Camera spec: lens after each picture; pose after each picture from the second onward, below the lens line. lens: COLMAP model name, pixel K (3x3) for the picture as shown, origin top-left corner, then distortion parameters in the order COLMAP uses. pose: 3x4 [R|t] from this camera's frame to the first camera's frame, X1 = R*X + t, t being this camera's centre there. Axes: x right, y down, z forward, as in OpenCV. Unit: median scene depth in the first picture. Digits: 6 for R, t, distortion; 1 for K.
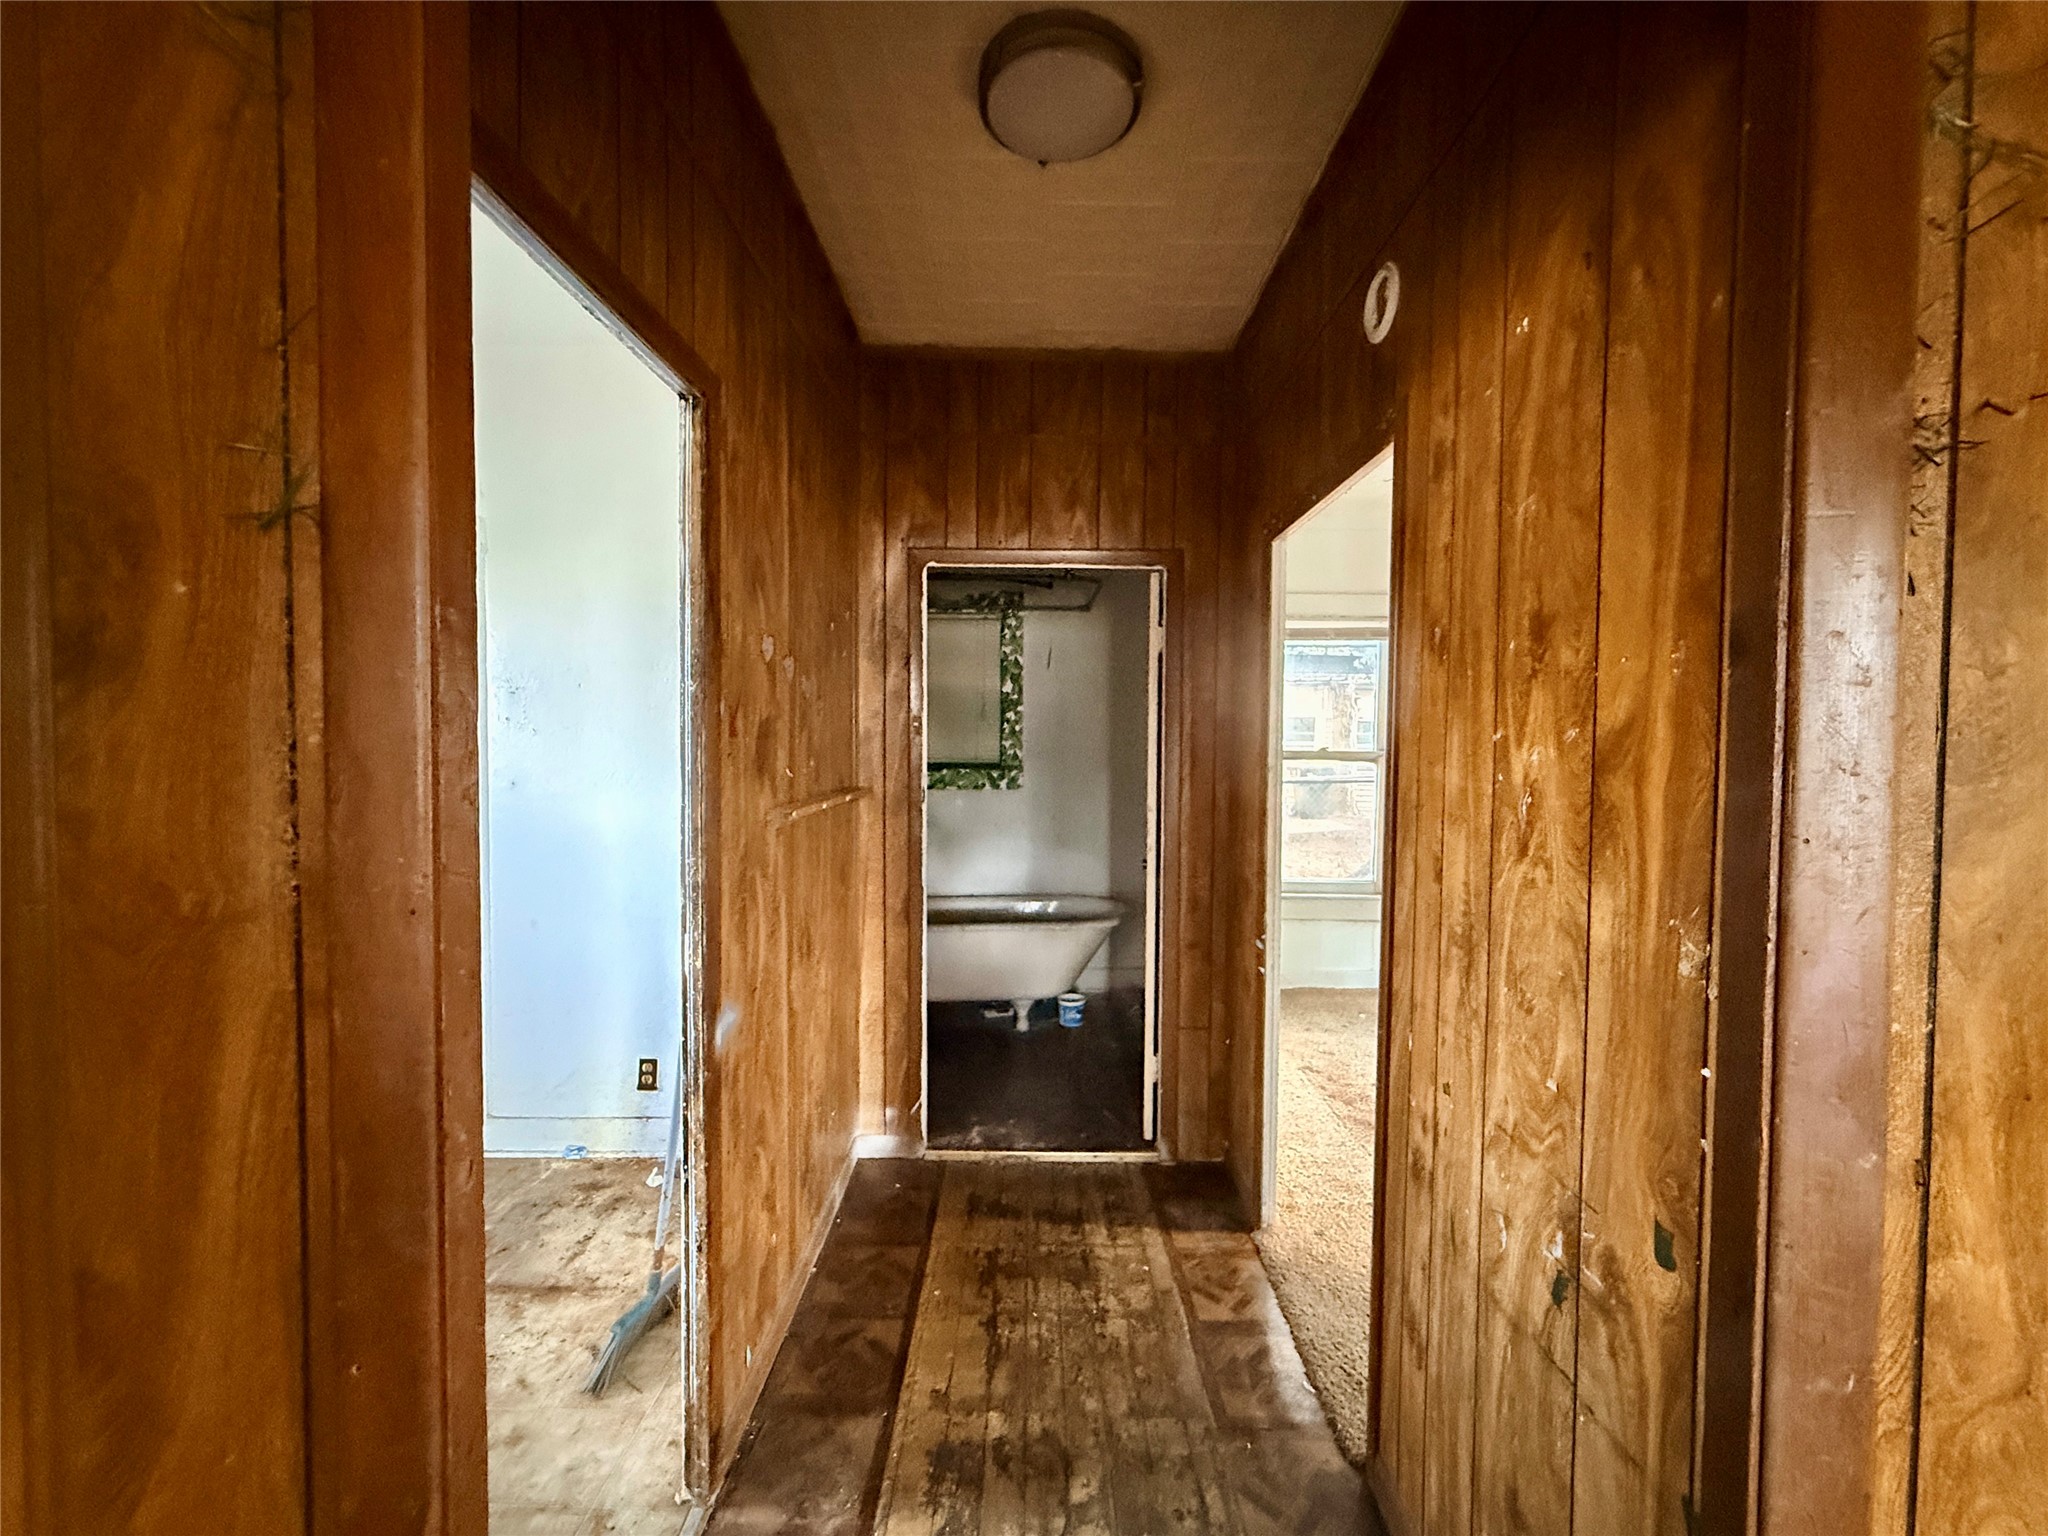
lens RADIAL K [[822.3, 0, 1028.0], [0, 822.3, 763.3], [0, 0, 1]] dist [0.001760, 0.000253]
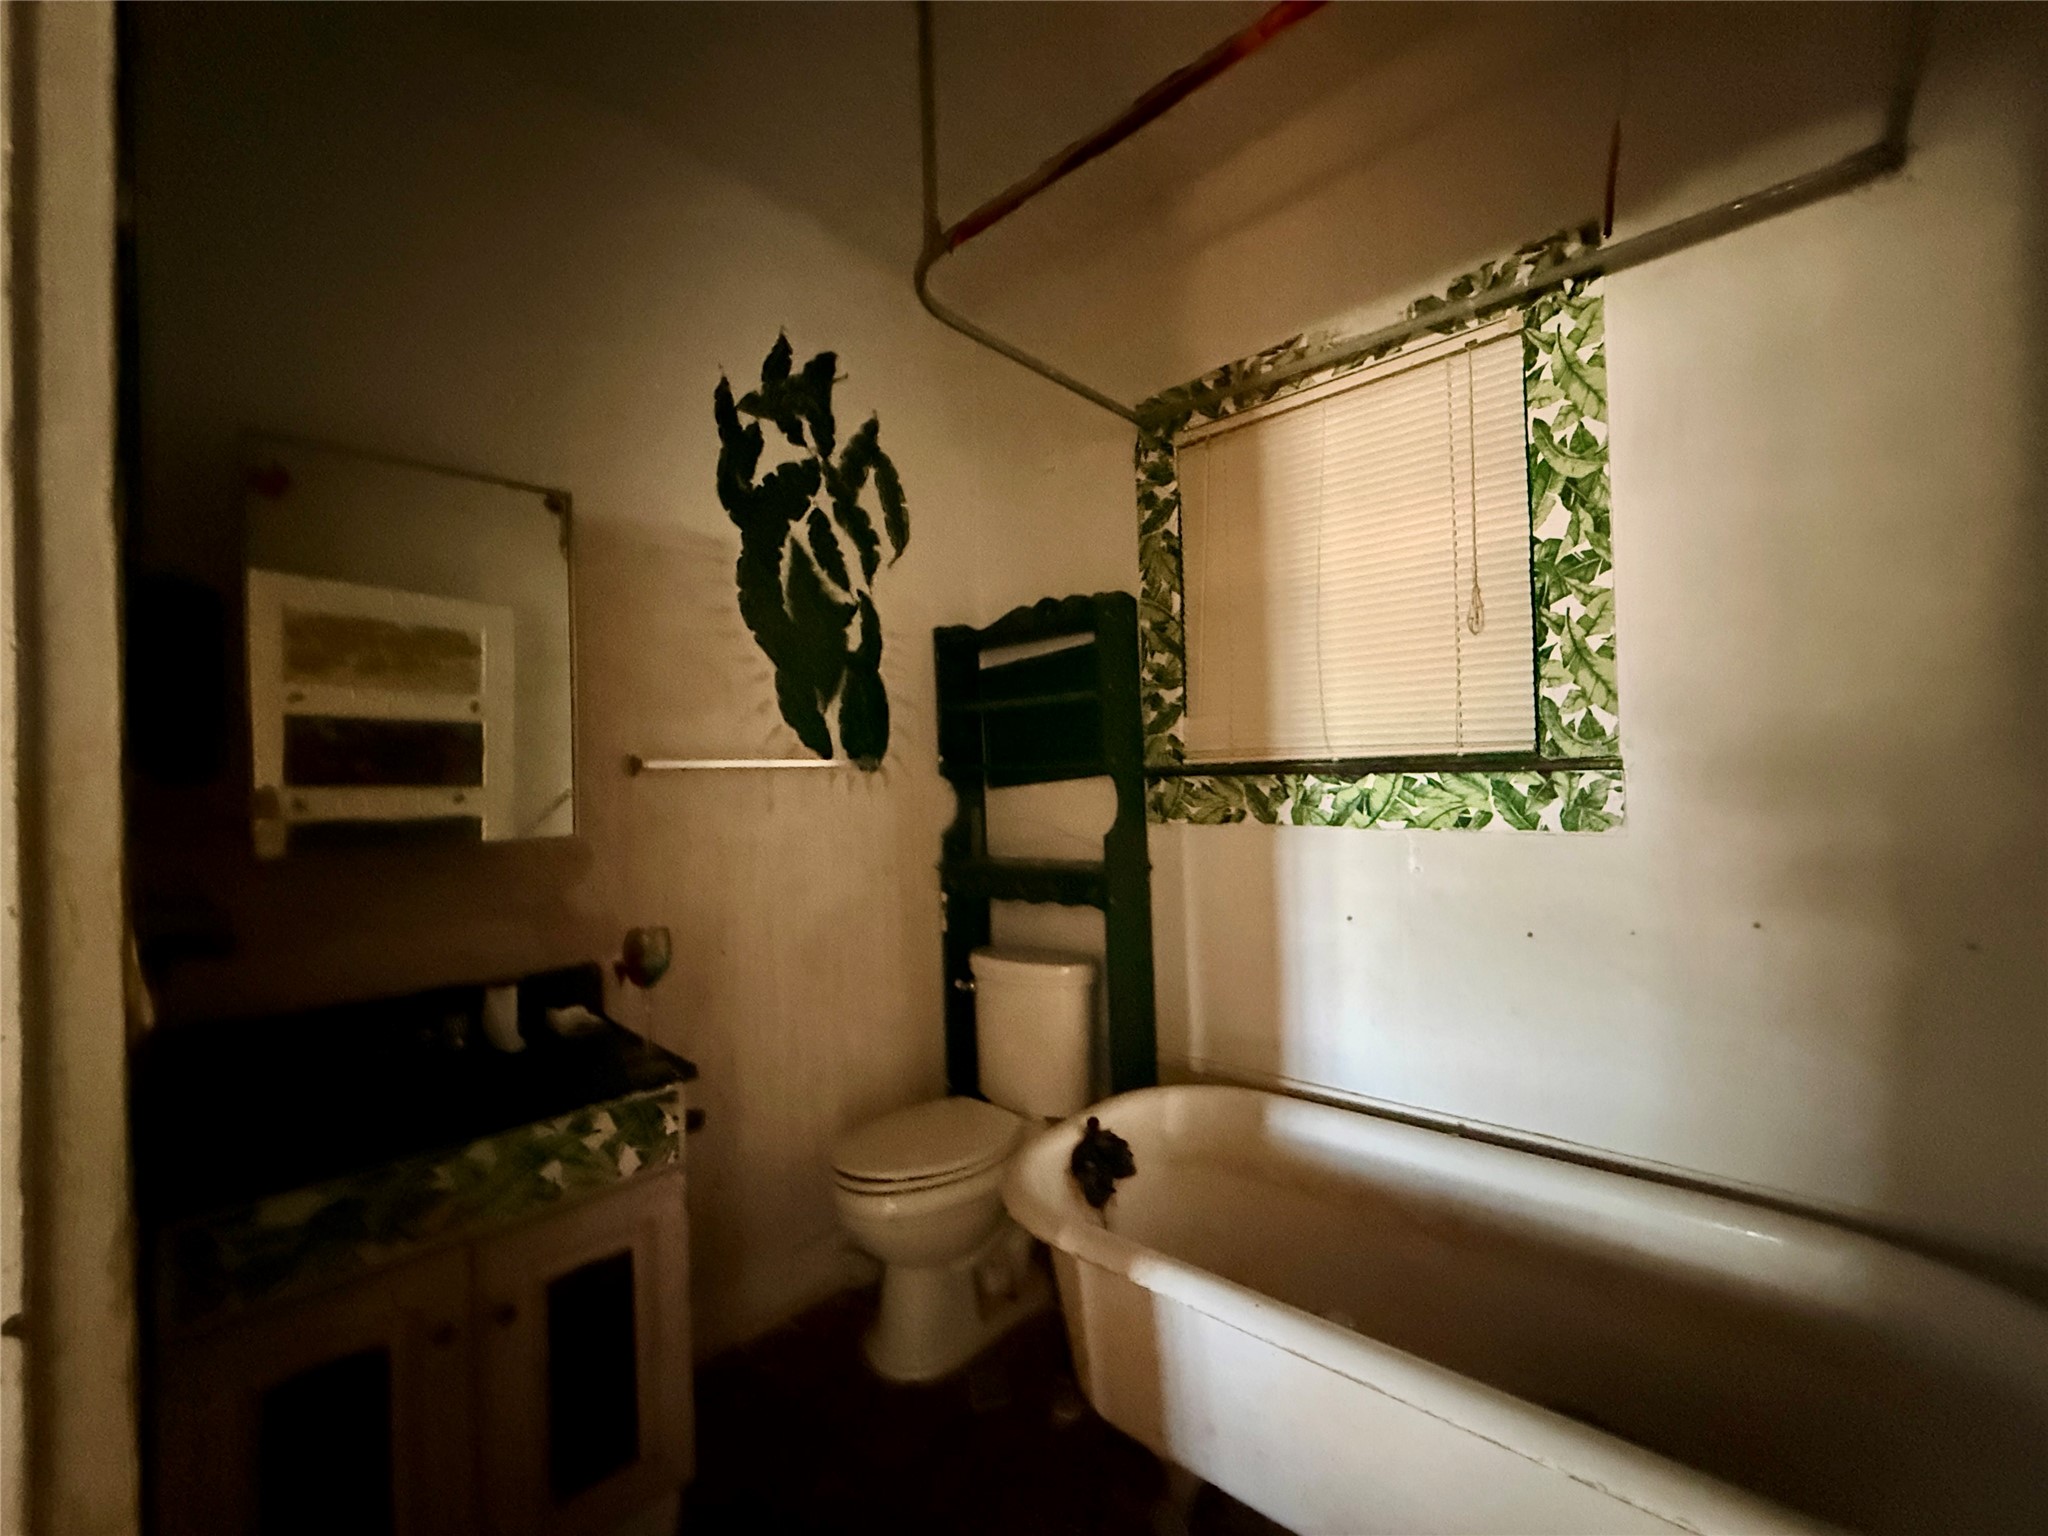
lens RADIAL K [[822.3, 0, 1024.0], [0, 822.3, 768.7], [0, 0, 1]] dist [0.001760, 0.000253]
pose [[0.754395, -0.033948, -0.655543, 0.028550], [0.007906, 0.999059, -0.042638, 0.019436], [0.656374, 0.026983, 0.753953, 0.608628]]
